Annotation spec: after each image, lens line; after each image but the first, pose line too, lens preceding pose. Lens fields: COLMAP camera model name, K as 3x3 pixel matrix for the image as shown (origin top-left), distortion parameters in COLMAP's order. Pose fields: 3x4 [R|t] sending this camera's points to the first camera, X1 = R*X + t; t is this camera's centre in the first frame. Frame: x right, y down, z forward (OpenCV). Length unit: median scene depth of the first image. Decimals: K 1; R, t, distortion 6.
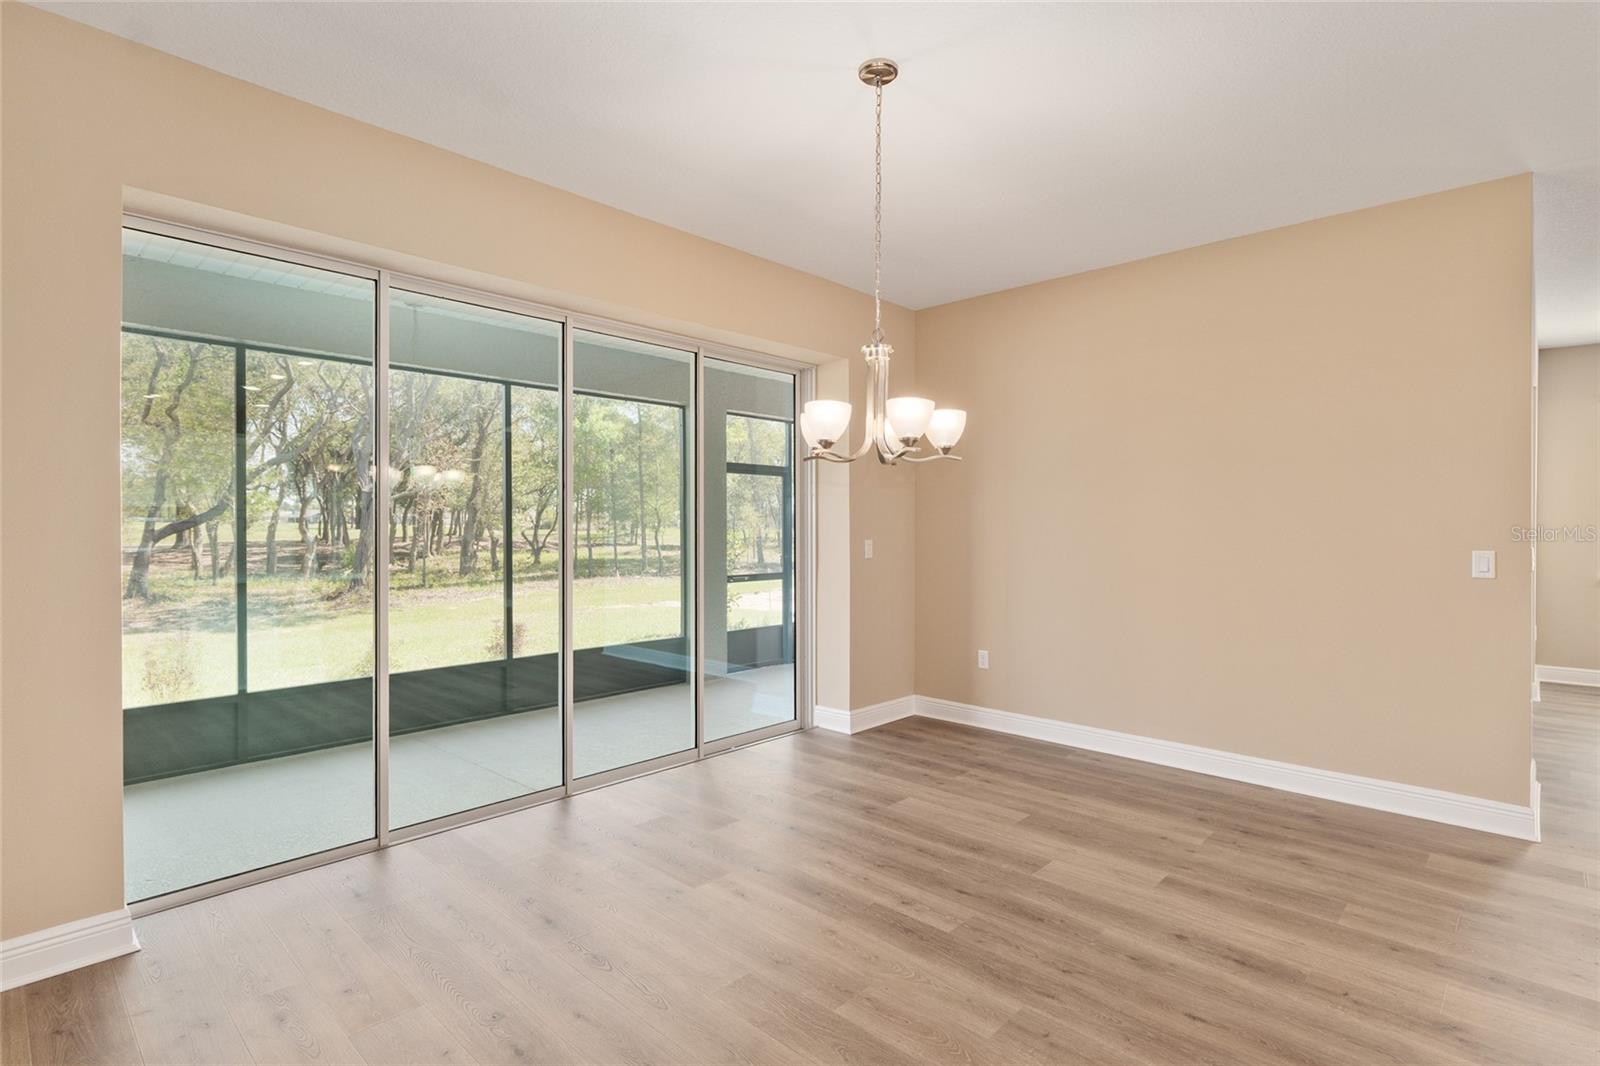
lens RADIAL K [[799.8, 0, 800.0], [0, 799.8, 533.0], [0, 0, 1]] dist [-0.002086, -0.000347]
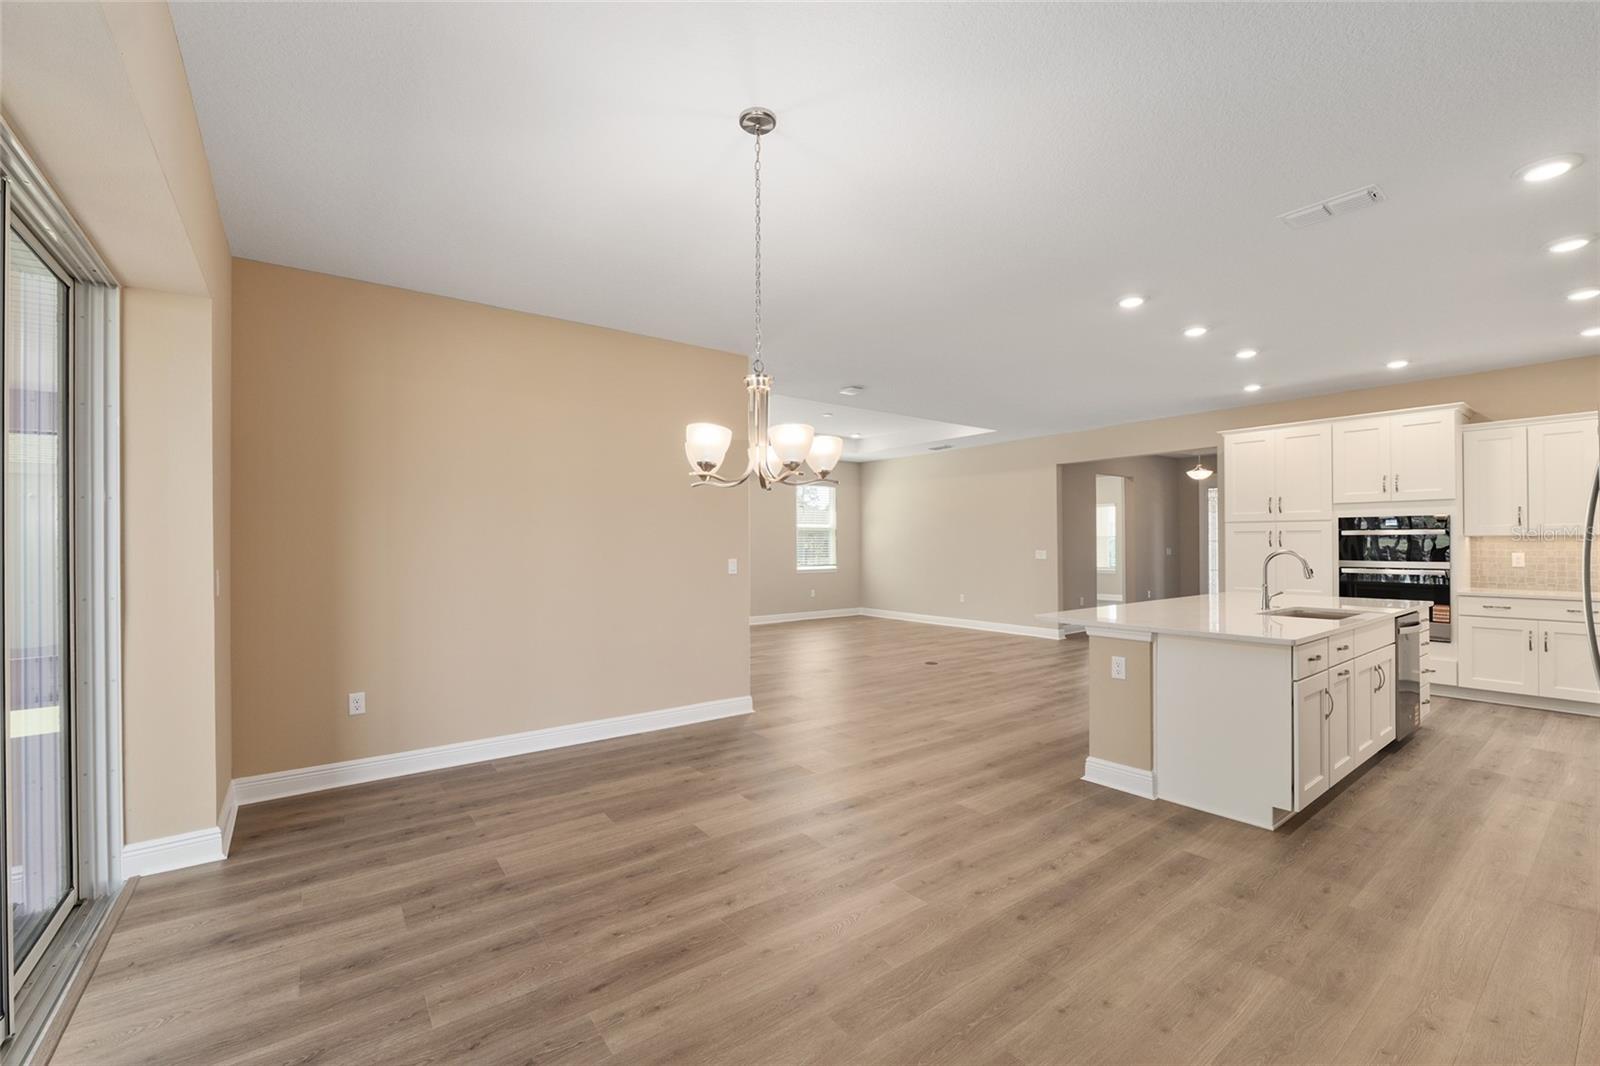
lens RADIAL K [[663.2, 0, 800.7], [0, 663.2, 540.1], [0, 0, 1]] dist [-0.012784, 0.000375]
pose [[0.154016, 0.002557, 0.988065, -0.509534], [0.013755, 0.999894, -0.004732, -0.008905], [-0.987973, 0.014319, 0.153964, 0.540383]]
